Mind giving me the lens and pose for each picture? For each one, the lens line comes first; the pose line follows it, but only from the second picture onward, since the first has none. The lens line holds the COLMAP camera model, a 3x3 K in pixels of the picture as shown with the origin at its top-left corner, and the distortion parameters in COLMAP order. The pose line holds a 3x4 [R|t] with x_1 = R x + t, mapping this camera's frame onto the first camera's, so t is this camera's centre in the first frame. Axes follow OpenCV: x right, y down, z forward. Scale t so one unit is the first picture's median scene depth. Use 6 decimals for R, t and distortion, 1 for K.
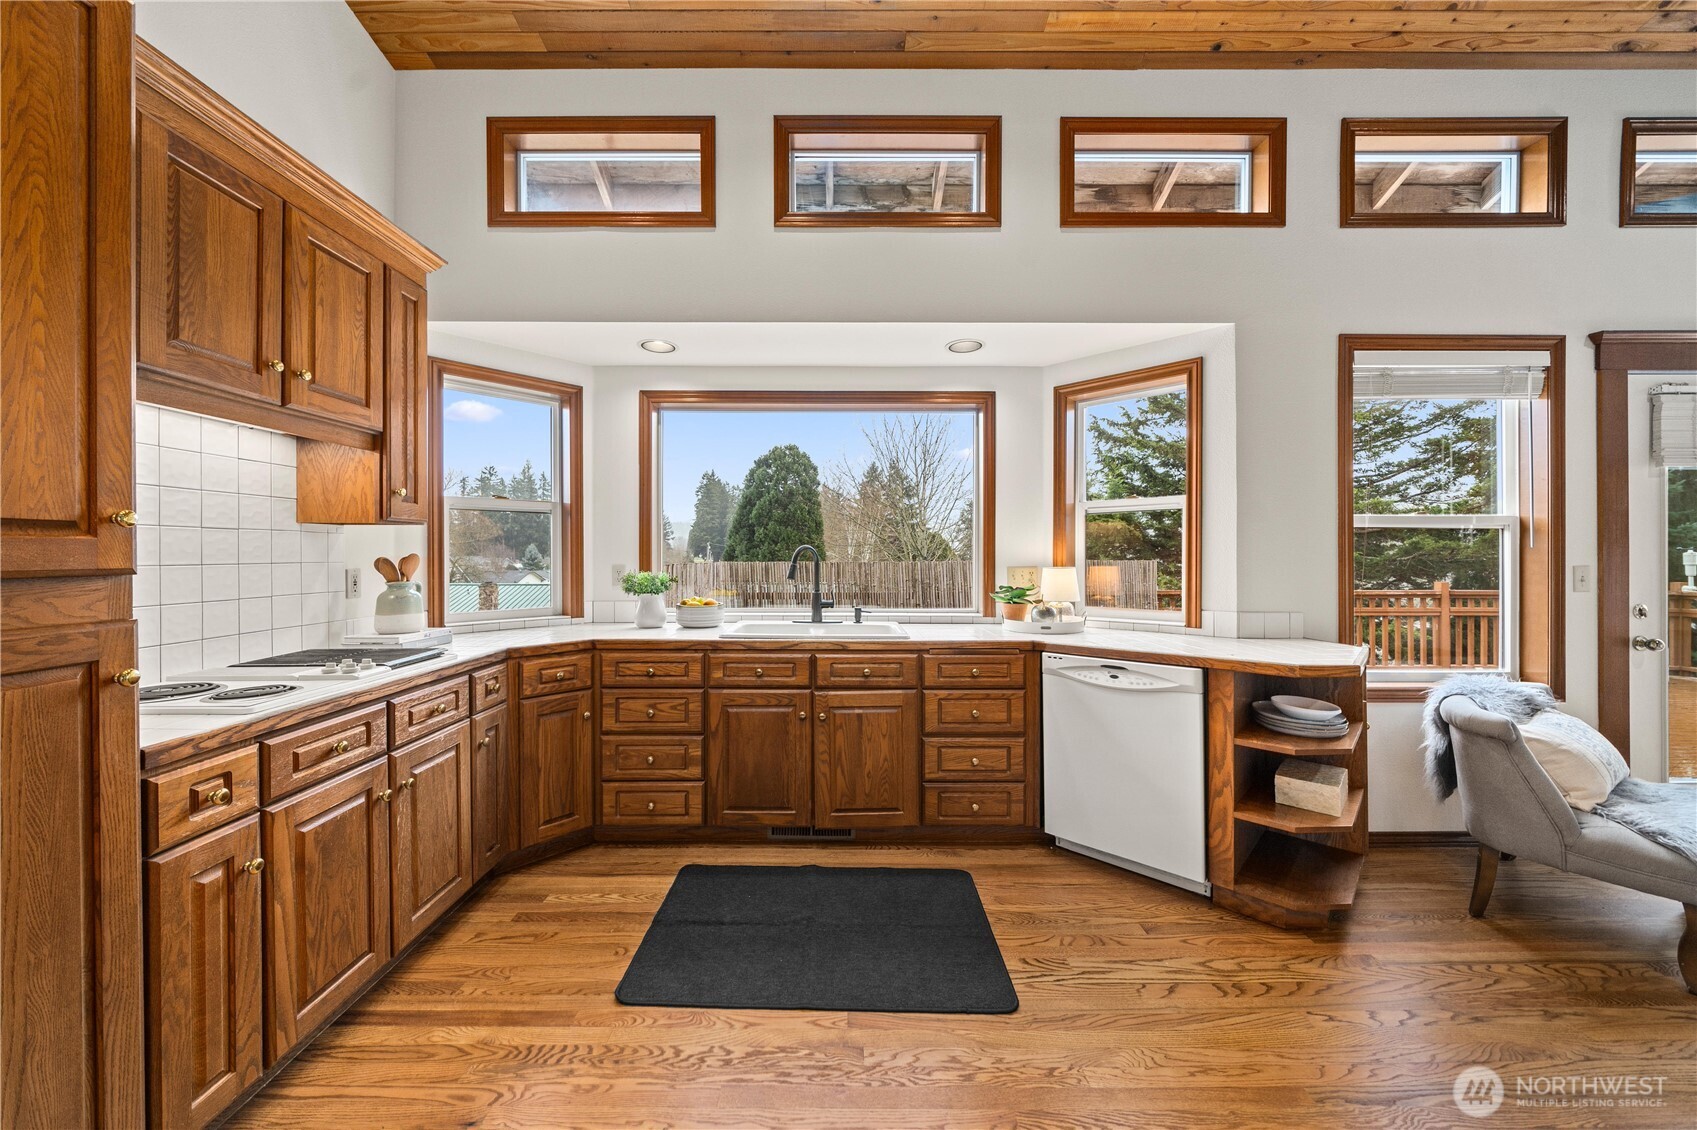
lens RADIAL K [[600.7, 0, 839.7], [0, 600.7, 555.3], [0, 0, 1]] dist [-0.005867, 0.000510]
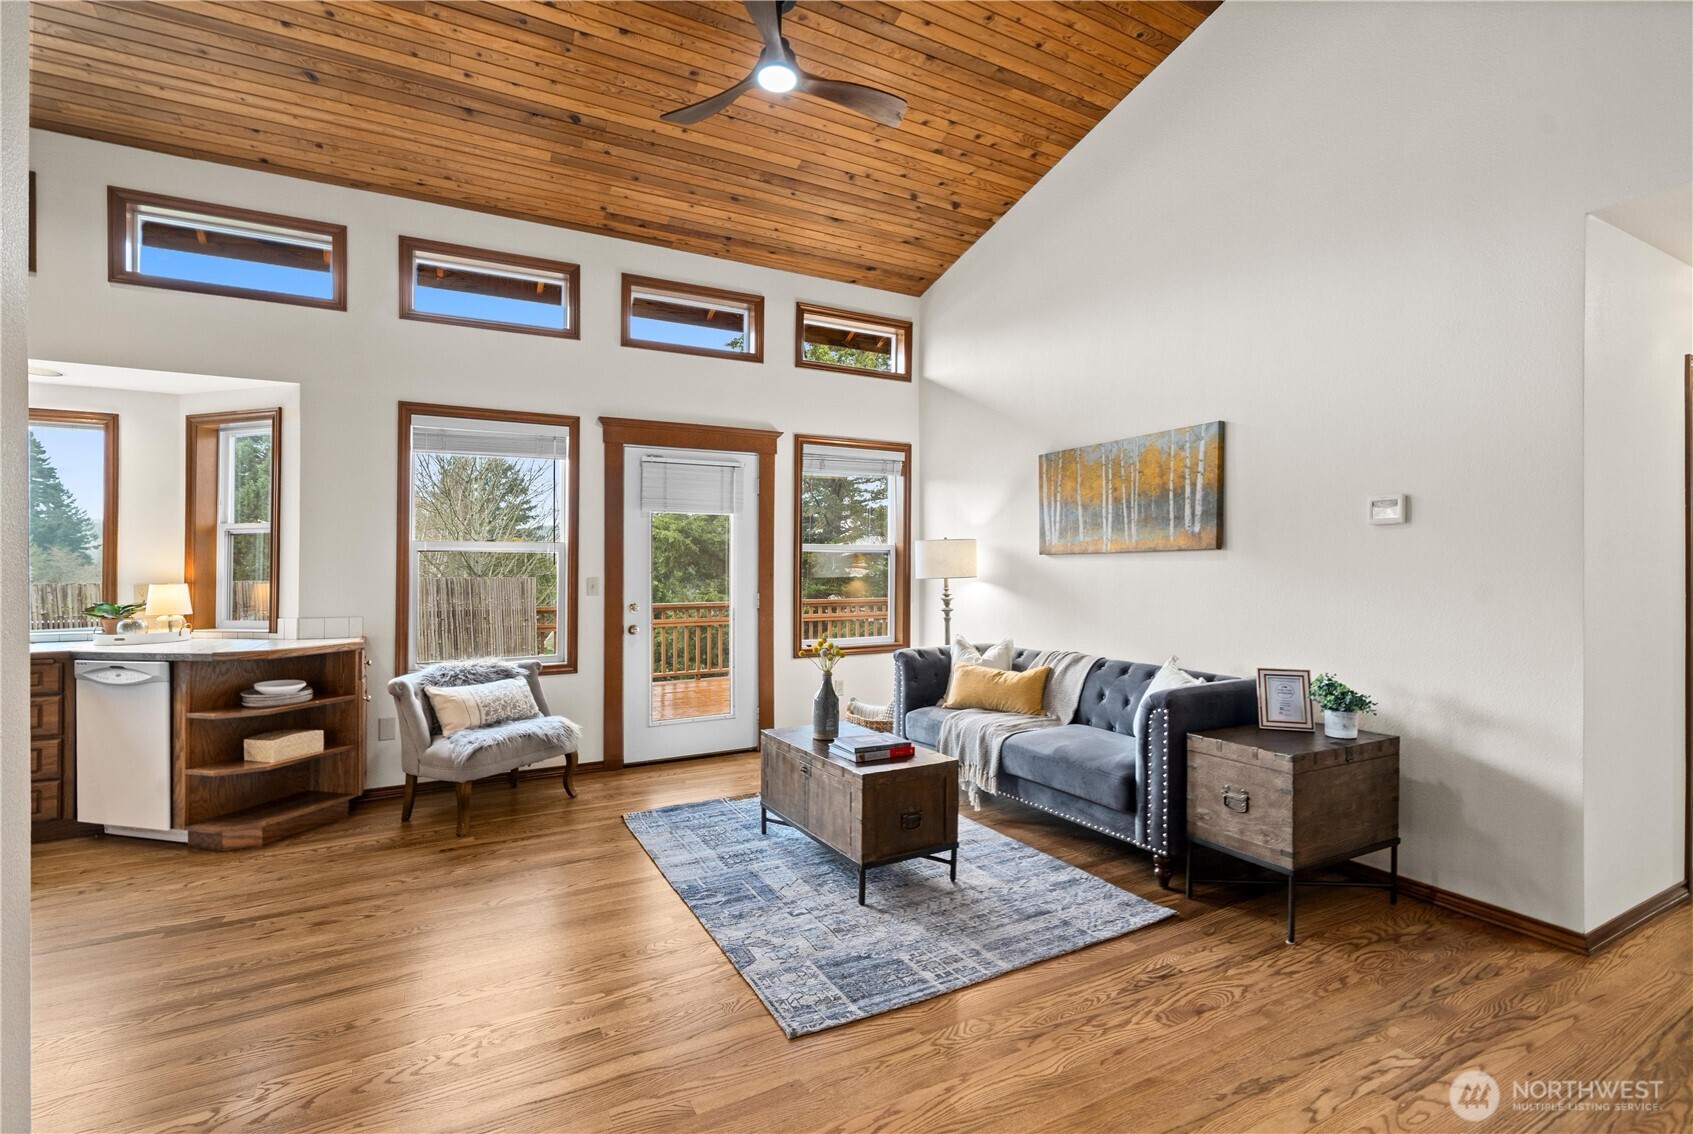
lens RADIAL K [[763.7, 0, 845.5], [0, 763.7, 568.6], [0, 0, 1]] dist [0.001809, -0.000292]
pose [[0.880523, -0.004154, 0.473985, 0.934418], [0.006173, 0.999977, -0.002704, 0.003938], [-0.473963, 0.005307, 0.880529, -0.942843]]
